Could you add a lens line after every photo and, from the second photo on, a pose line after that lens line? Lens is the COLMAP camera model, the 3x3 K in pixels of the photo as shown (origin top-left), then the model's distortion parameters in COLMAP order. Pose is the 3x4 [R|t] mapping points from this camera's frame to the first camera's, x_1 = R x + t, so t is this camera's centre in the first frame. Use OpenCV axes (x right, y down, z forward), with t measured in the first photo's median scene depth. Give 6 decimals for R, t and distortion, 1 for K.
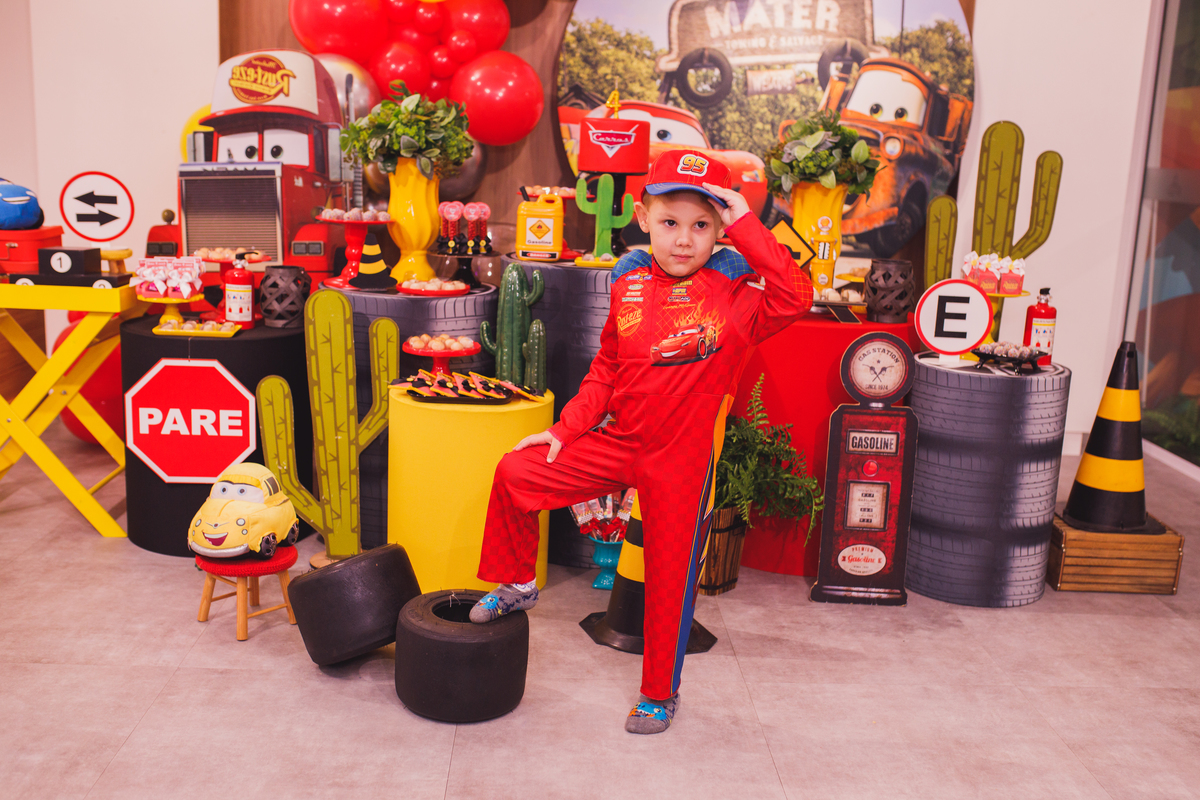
lens RADIAL K [[1186.2, 0, 618.7], [0, 1186.2, 410.1], [0, 0, 1]] dist [-0.053333, 0.087166]
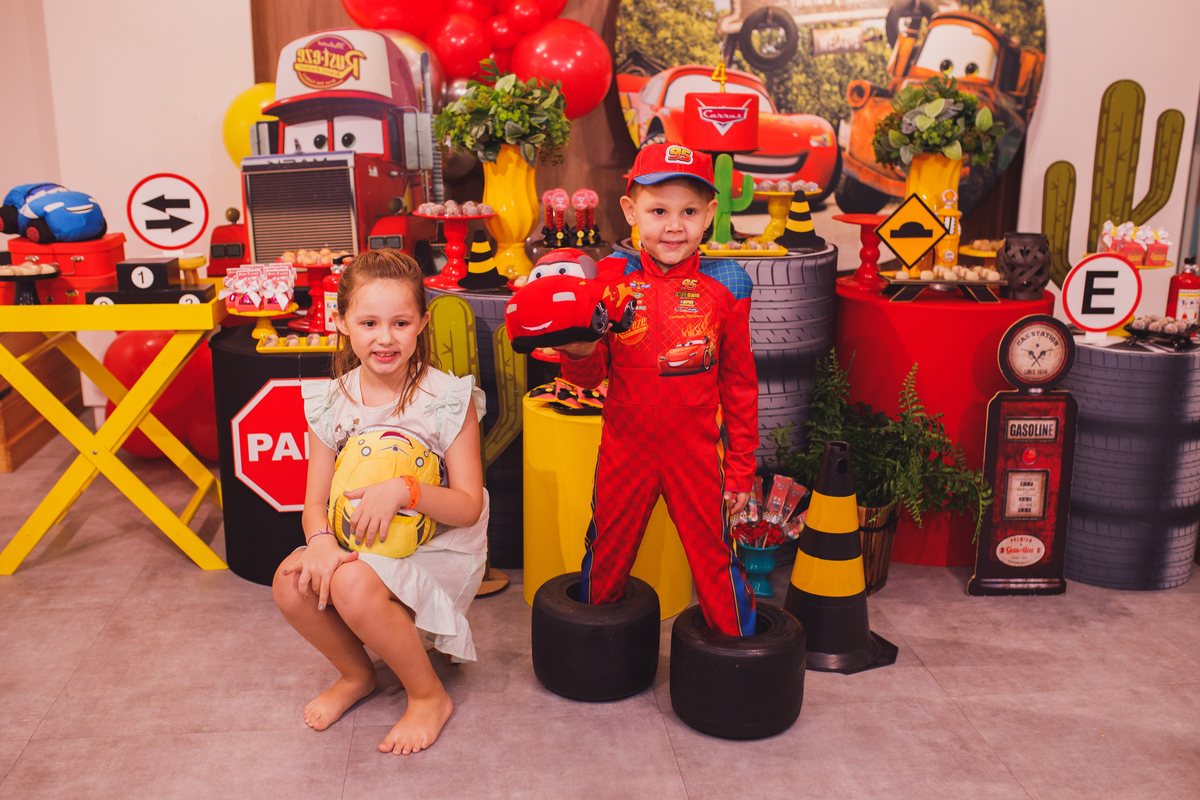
lens RADIAL K [[1186.2, 0, 618.7], [0, 1186.2, 410.1], [0, 0, 1]] dist [-0.053333, 0.087166]
pose [[0.997021, -0.052751, 0.056266, -0.149778], [0.050047, 0.997572, 0.048436, -0.044741], [-0.058685, -0.045476, 0.997240, 0.059137]]
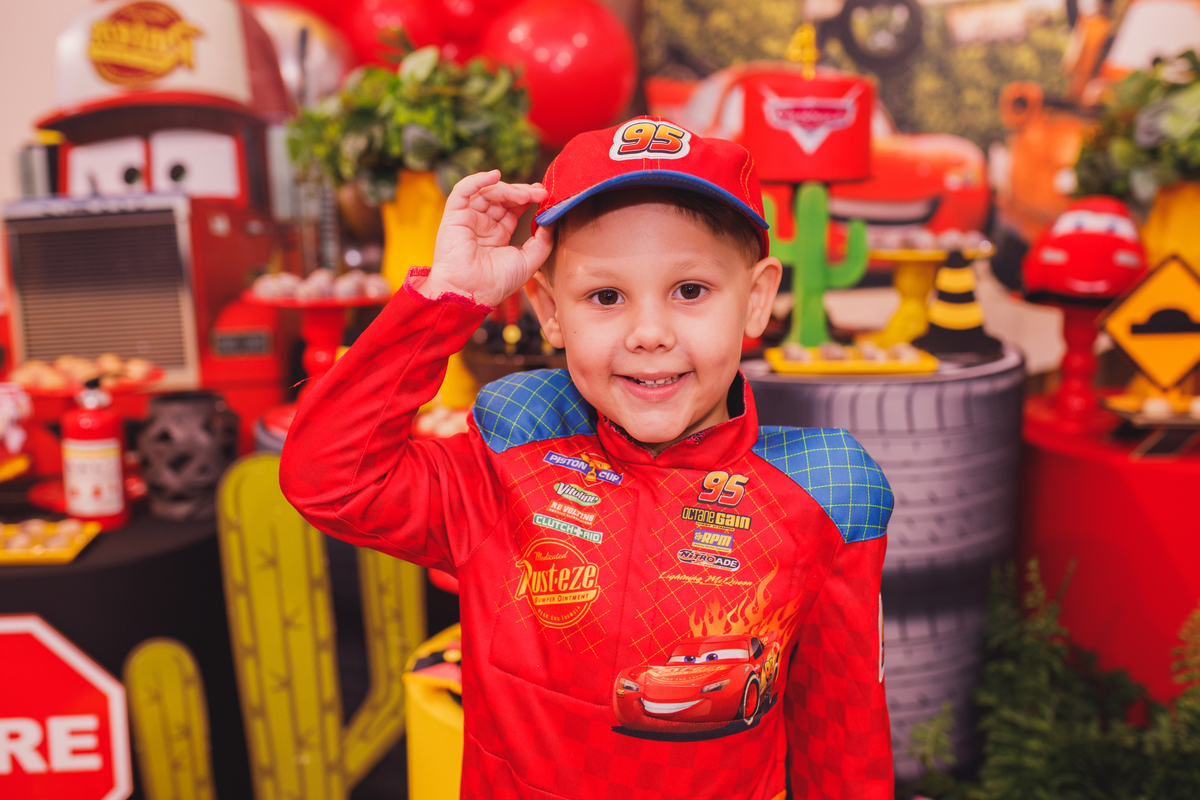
lens RADIAL K [[1255.0, 0, 622.8], [0, 1255.0, 391.1], [0, 0, 1]] dist [-0.029411, 0.021219]
pose [[0.998806, -0.048631, -0.004611, -0.089019], [0.048435, 0.998179, -0.035943, -0.091002], [0.006350, 0.035677, 0.999343, 0.444640]]
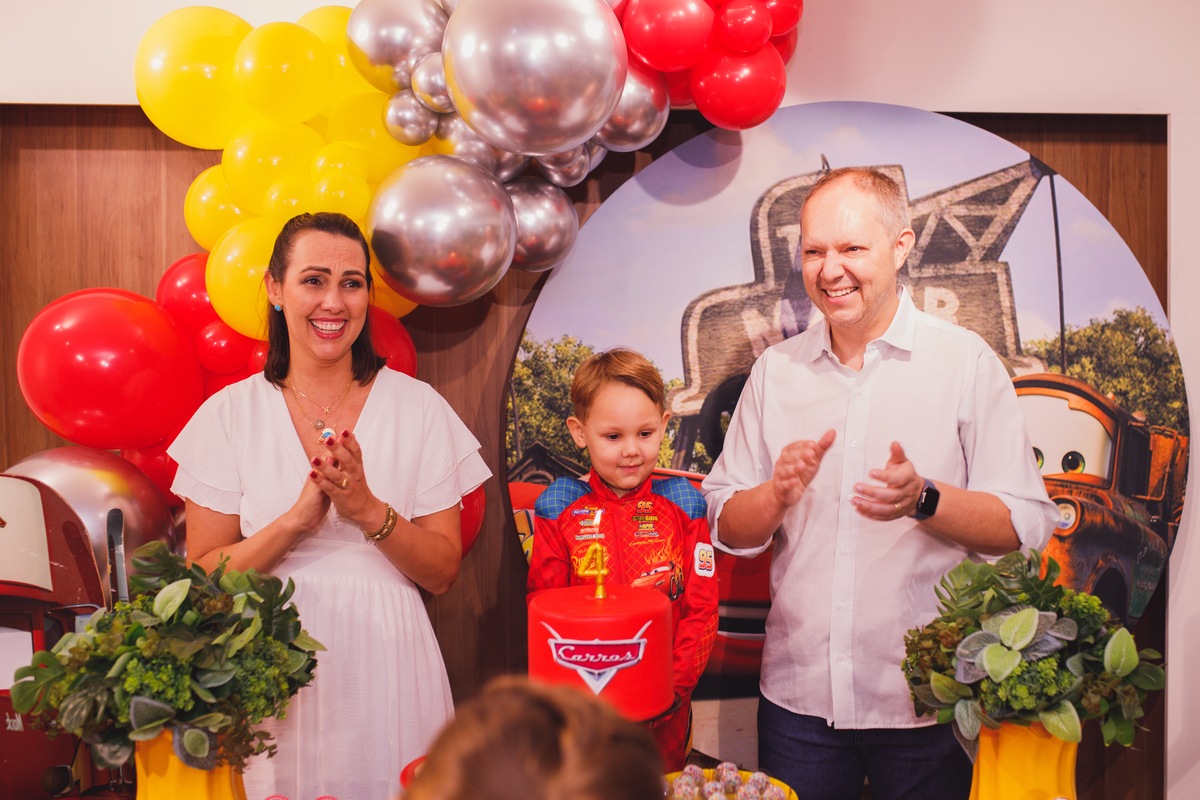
lens RADIAL K [[1214.4, 0, 624.8], [0, 1214.4, 400.3], [0, 0, 1]] dist [-0.046203, 0.016942]
pose [[0.998575, -0.052724, 0.008252, 0.007106], [0.053350, 0.982476, -0.178589, -0.235968], [0.001309, 0.178775, 0.983889, 0.492086]]
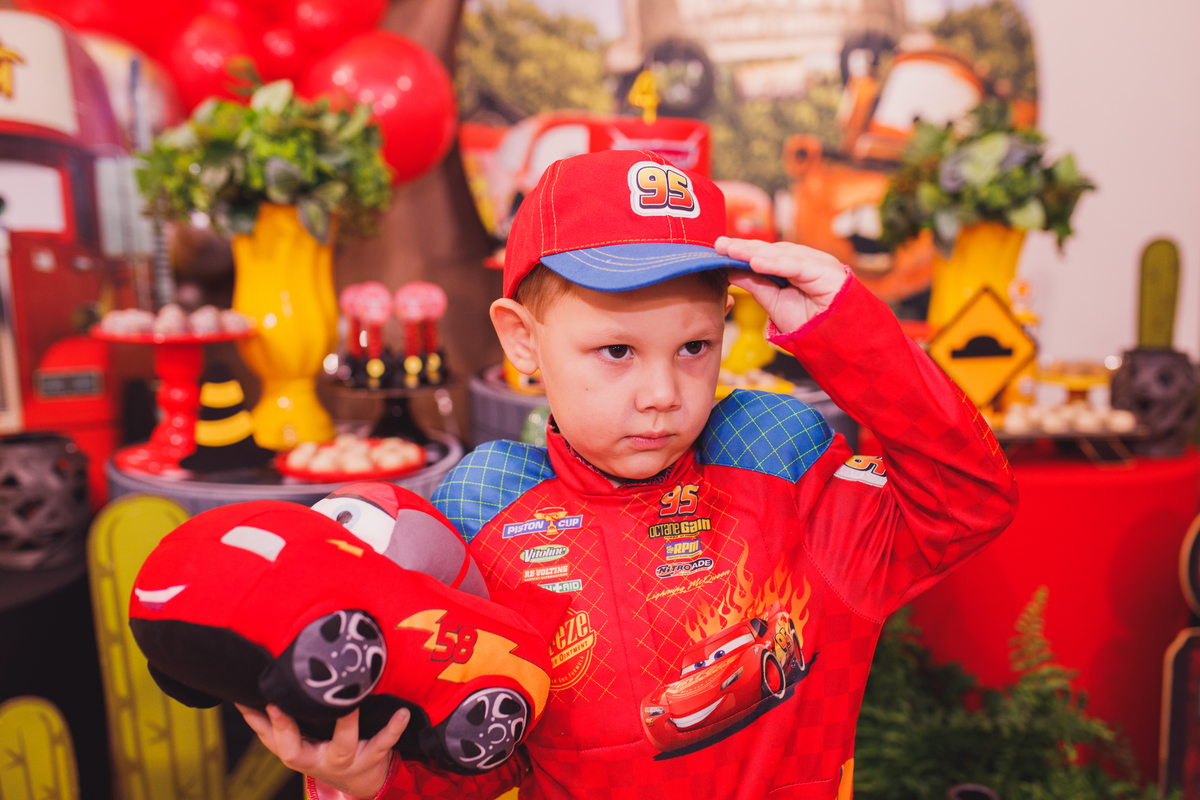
lens RADIAL K [[1186.2, 0, 618.7], [0, 1186.2, 410.1], [0, 0, 1]] dist [-0.053333, 0.087166]
pose [[0.976810, -0.071746, 0.201727, -0.138477], [0.081096, 0.995964, -0.038461, -0.090973], [-0.198154, 0.053928, 0.978686, 0.462632]]
